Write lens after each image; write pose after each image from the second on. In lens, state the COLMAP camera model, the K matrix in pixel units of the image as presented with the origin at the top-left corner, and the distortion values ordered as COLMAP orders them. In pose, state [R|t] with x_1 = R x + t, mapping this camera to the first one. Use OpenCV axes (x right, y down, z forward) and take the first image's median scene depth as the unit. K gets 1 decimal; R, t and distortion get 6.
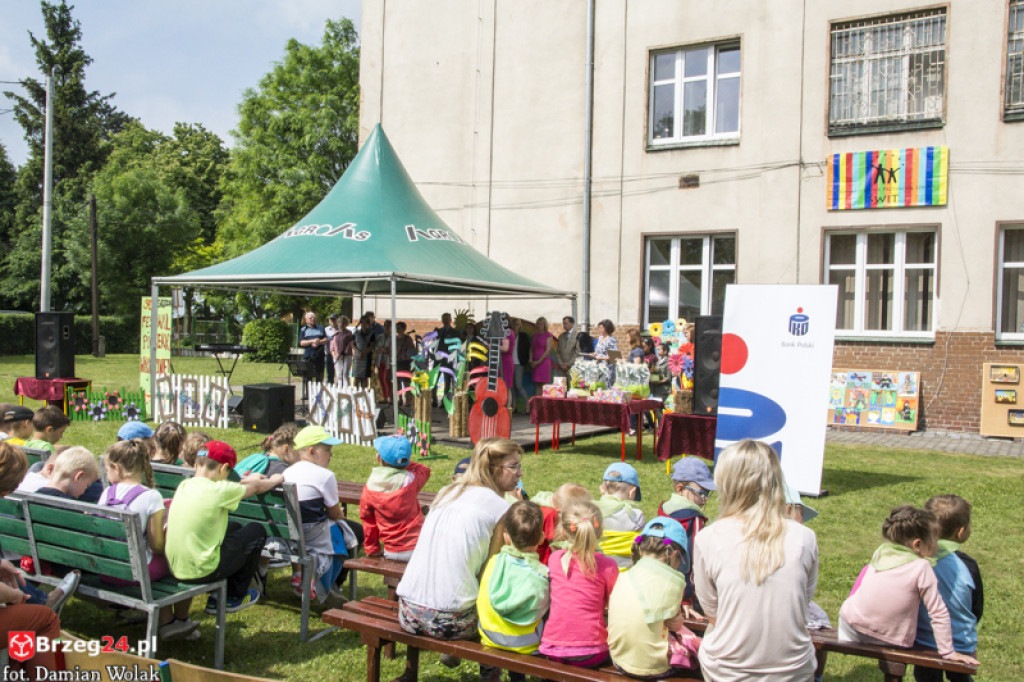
lens RADIAL K [[908.8, 0, 512.0], [0, 908.8, 341.0], [0, 0, 1]] dist [-0.108668, 0.190488]
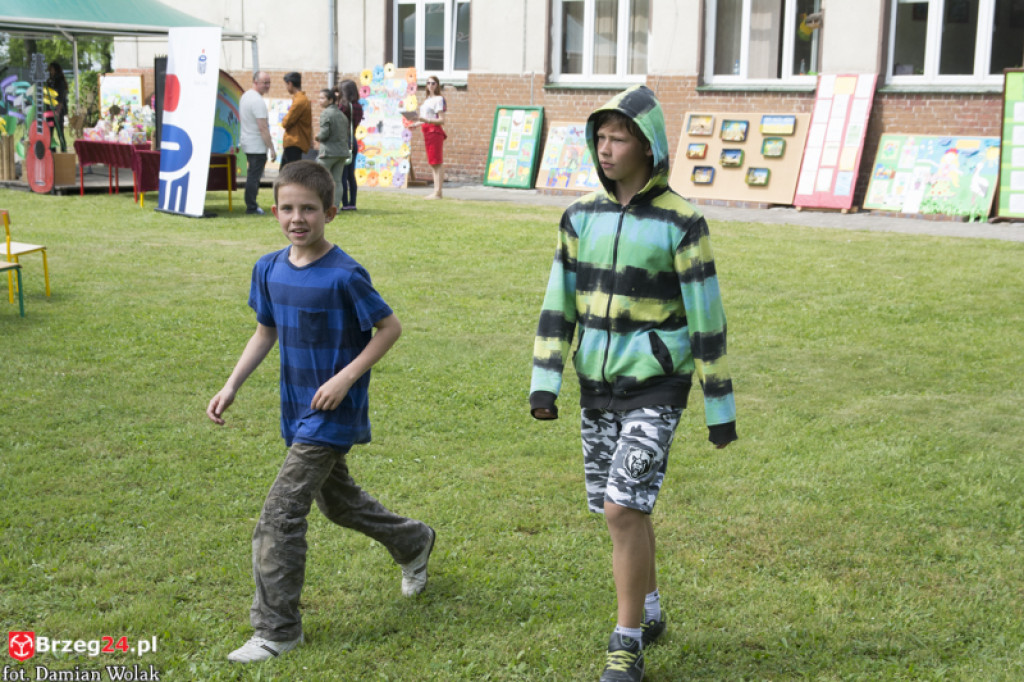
lens RADIAL K [[1652.1, 0, 512.0], [0, 1652.1, 341.0], [0, 0, 1]] dist [0.112939, 0.101813]
pose [[0.982552, 0.020480, -0.184857, 0.664063], [0.004503, 0.991008, 0.133729, 0.028785], [0.185933, -0.132228, 0.973624, -0.590838]]
